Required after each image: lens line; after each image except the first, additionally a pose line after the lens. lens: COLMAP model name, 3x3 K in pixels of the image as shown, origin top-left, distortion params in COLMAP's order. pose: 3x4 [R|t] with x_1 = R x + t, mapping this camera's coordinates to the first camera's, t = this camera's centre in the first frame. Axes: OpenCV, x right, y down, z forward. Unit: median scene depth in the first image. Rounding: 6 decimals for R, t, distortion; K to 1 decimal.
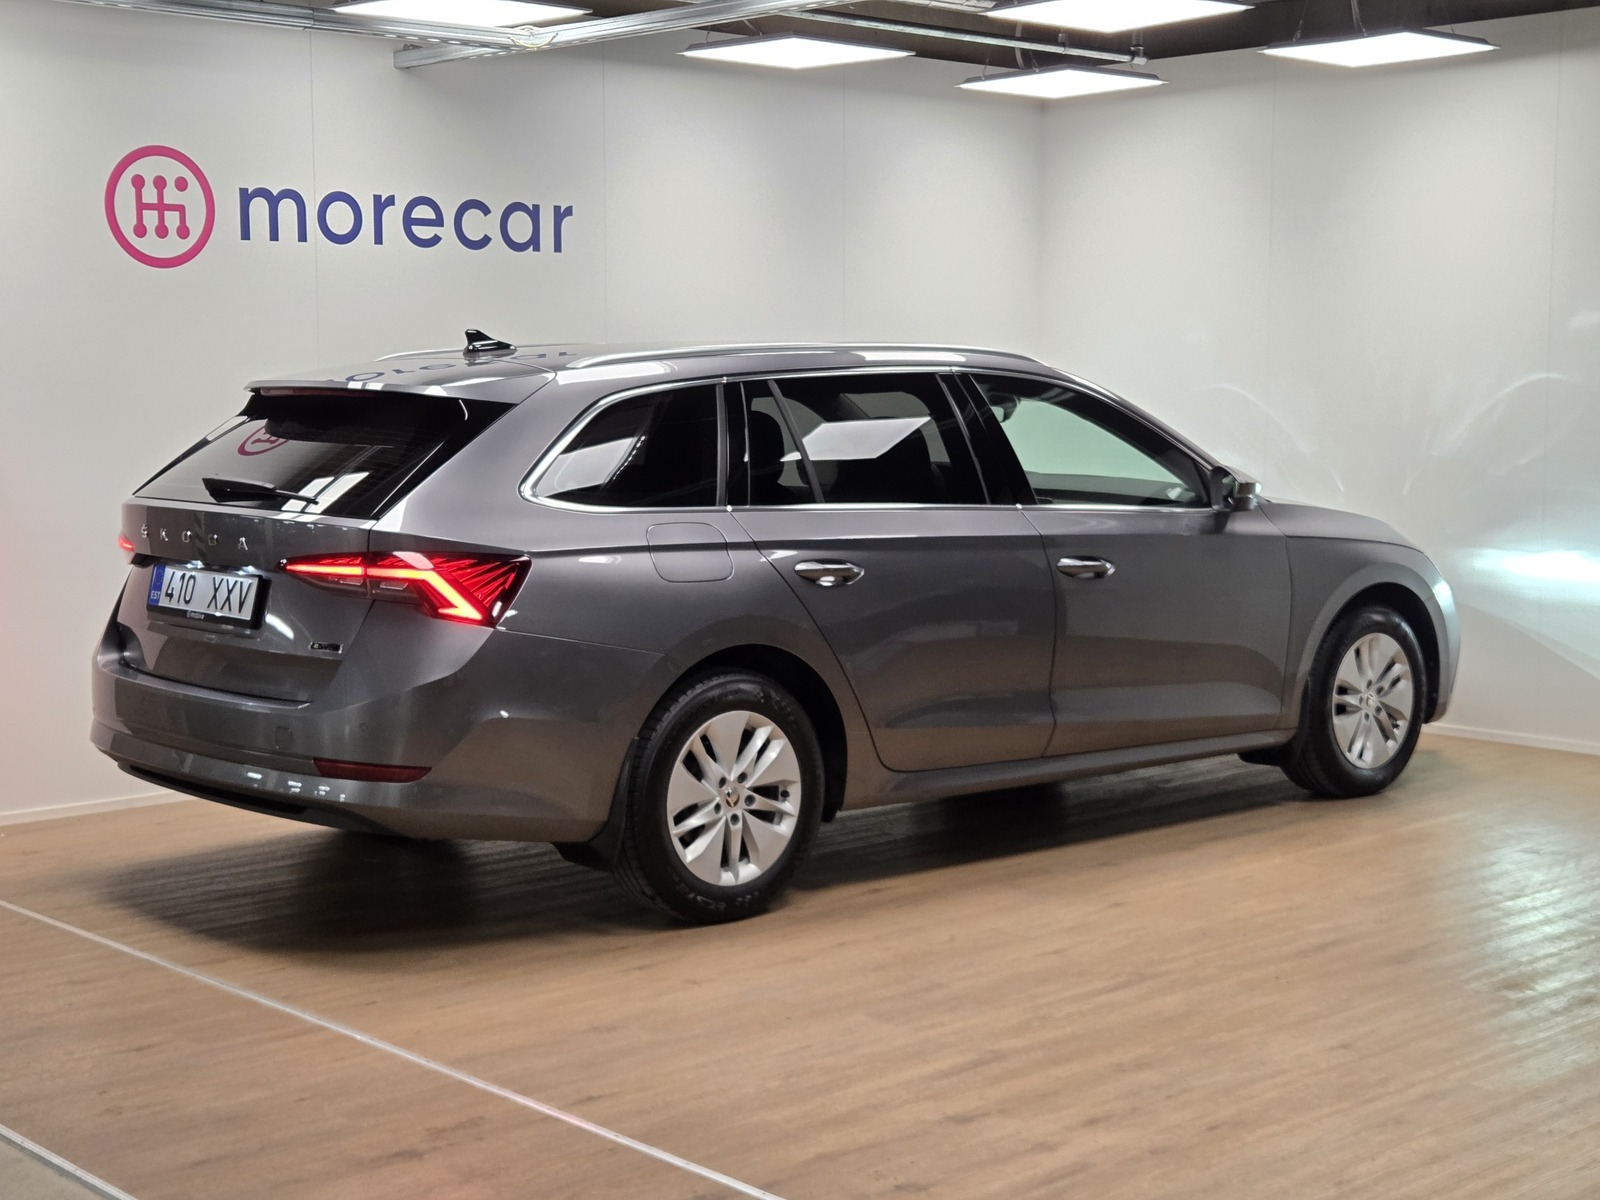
lens RADIAL K [[2507.3, 0, 813.6], [0, 2507.3, 603.8], [0, 0, 1]] dist [0.095562, 0.000000]
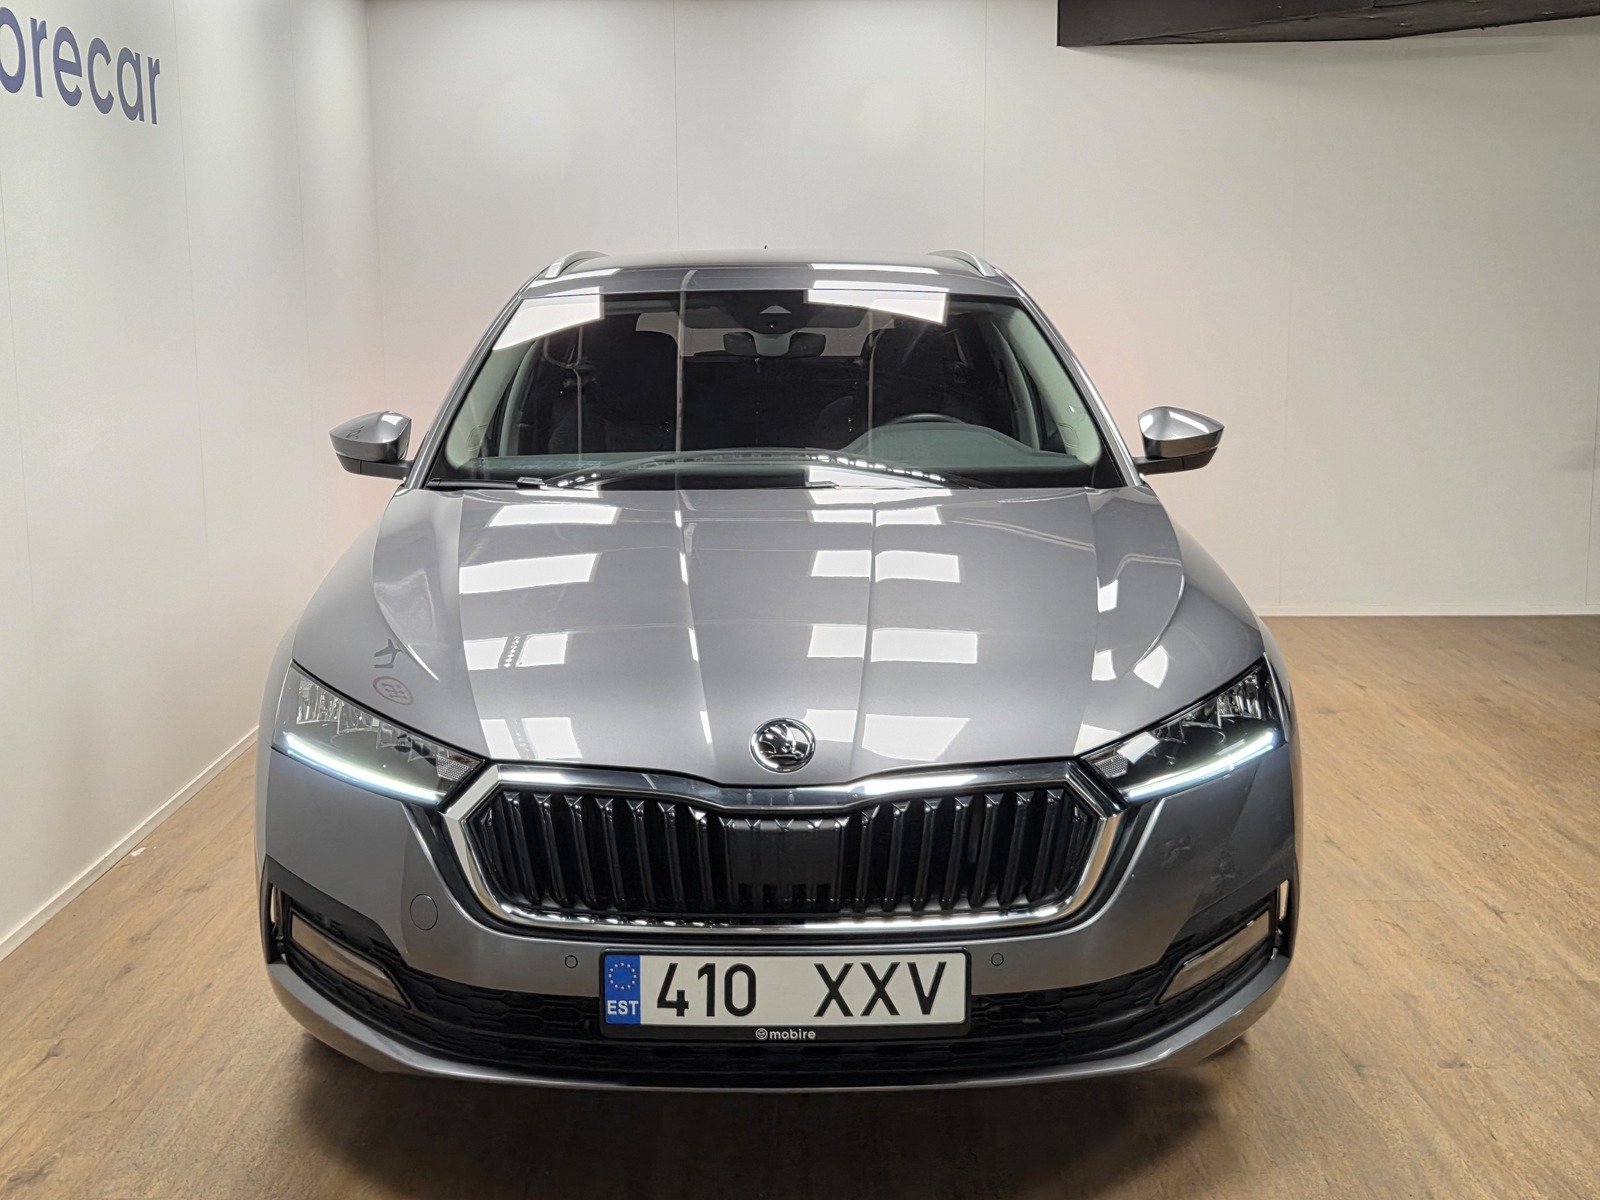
lens RADIAL K [[1902.3, 0, 763.4], [0, 1902.3, 603.2], [0, 0, 1]] dist [0.057959, 0.000000]
pose [[0.691169, -0.129938, 0.710916, -0.448092], [0.080118, 0.991417, 0.103314, -0.052054], [-0.718239, -0.014451, 0.695647, 0.552558]]
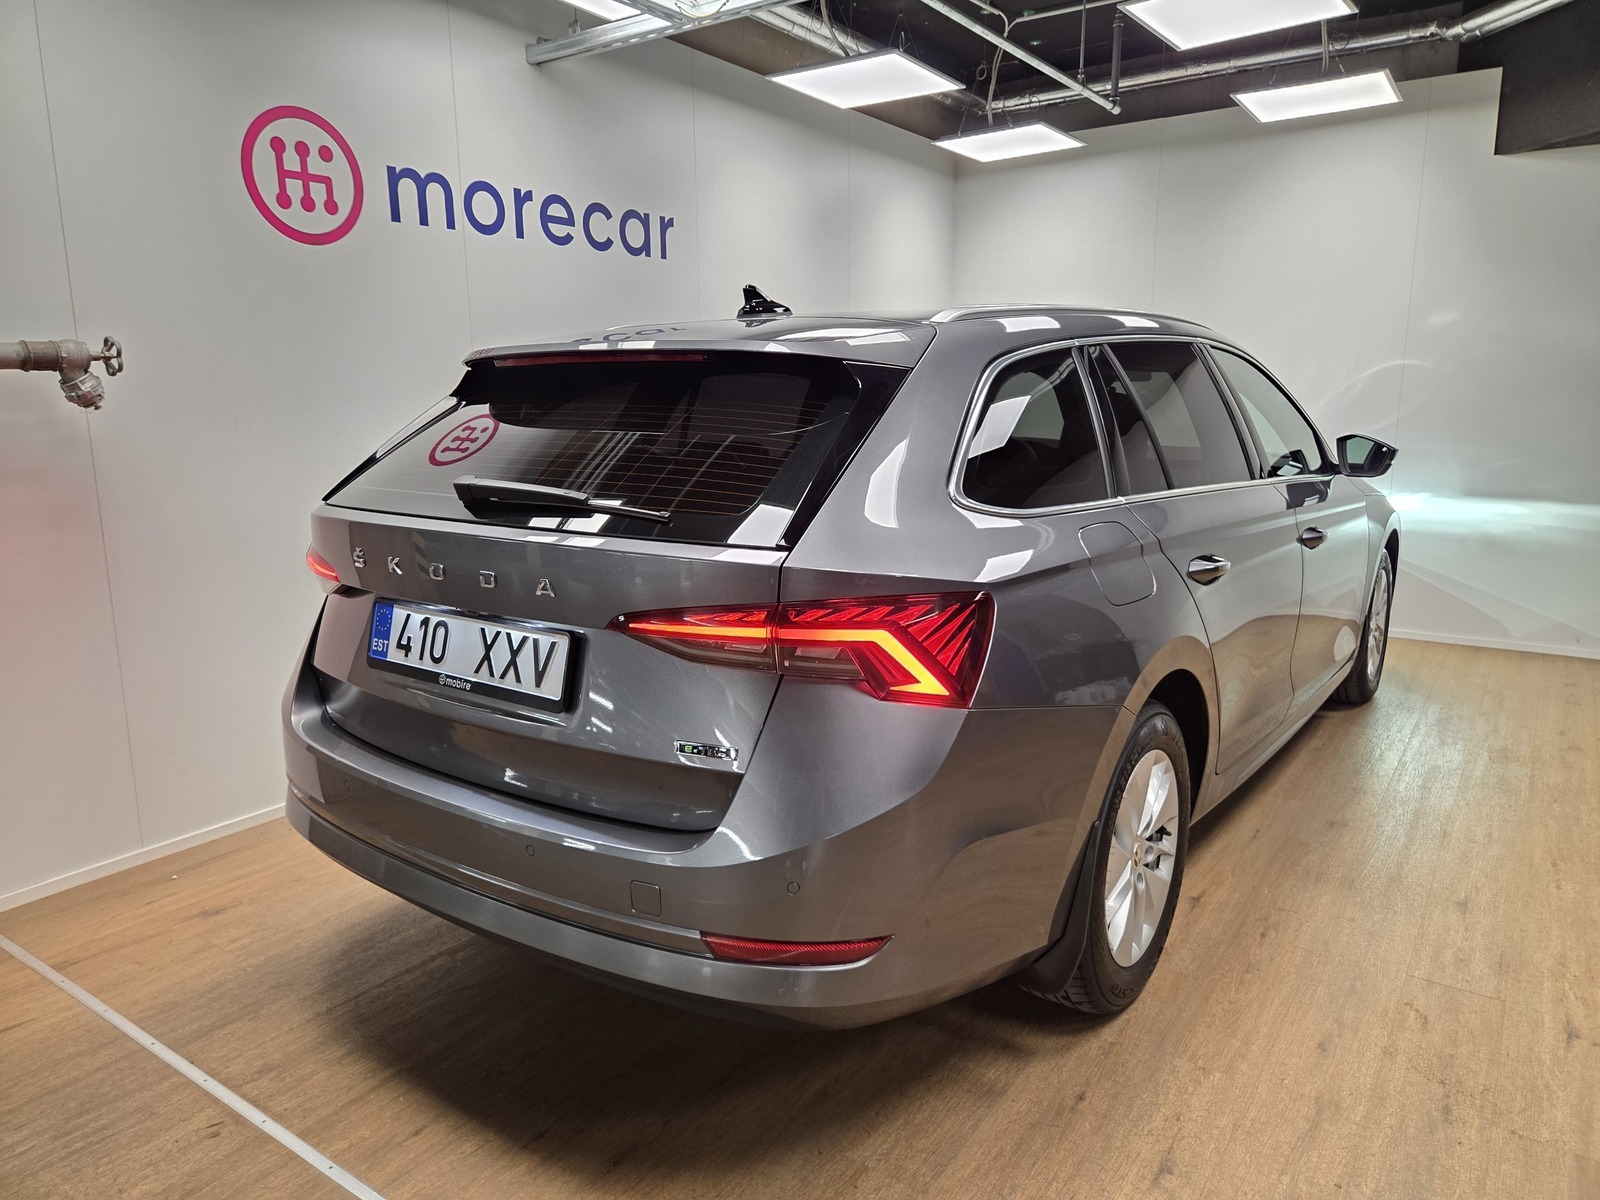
lens RADIAL K [[1075.9, 0, 798.7], [0, 1075.9, 592.8], [0, 0, 1]] dist [0.059826, -0.048929]
pose [[0.977125, -0.049417, 0.206845, -0.172368], [0.030946, 0.995315, 0.091601, -0.035645], [-0.210402, -0.083105, 0.974076, 0.561034]]
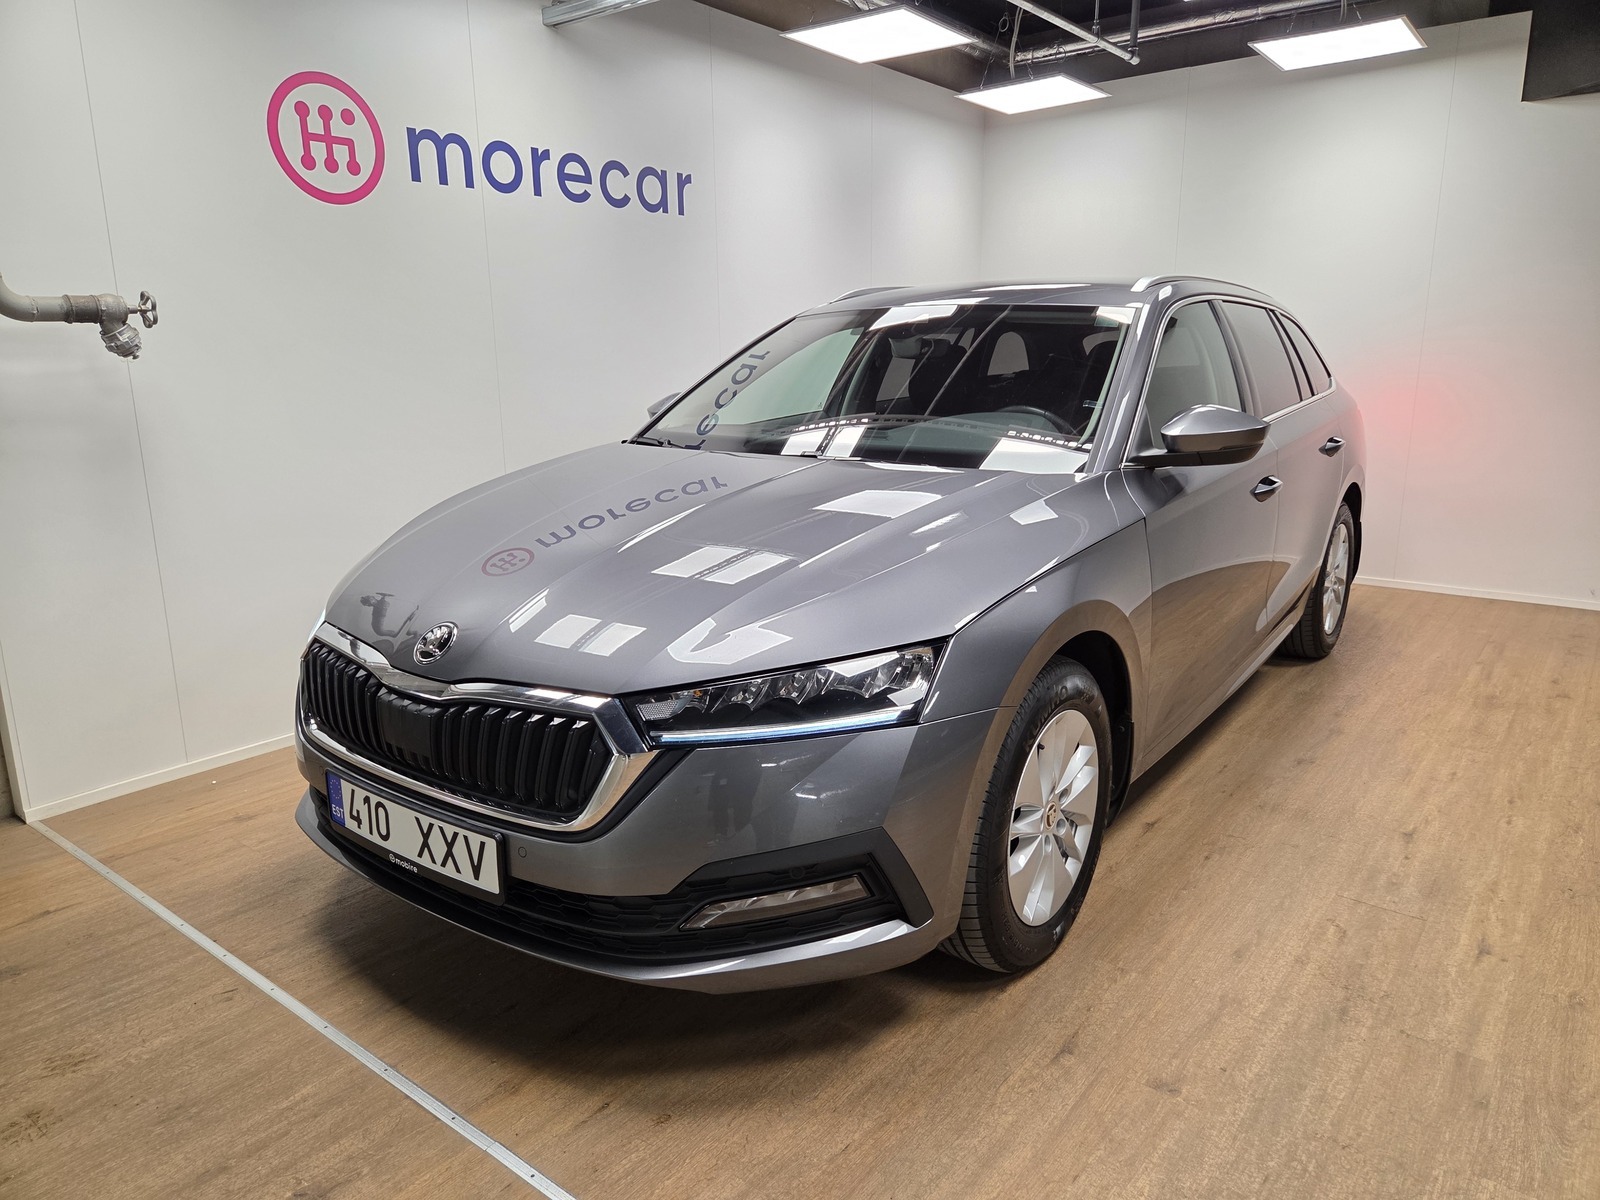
lens RADIAL K [[1075.9, 0, 807.8], [0, 1075.9, 589.7], [0, 0, 1]] dist [0.059826, -0.048929]
pose [[0.986867, -0.047081, 0.154520, -0.148282], [0.027771, 0.991789, 0.124830, -0.030249], [-0.159128, -0.118899, 0.980072, 0.533885]]
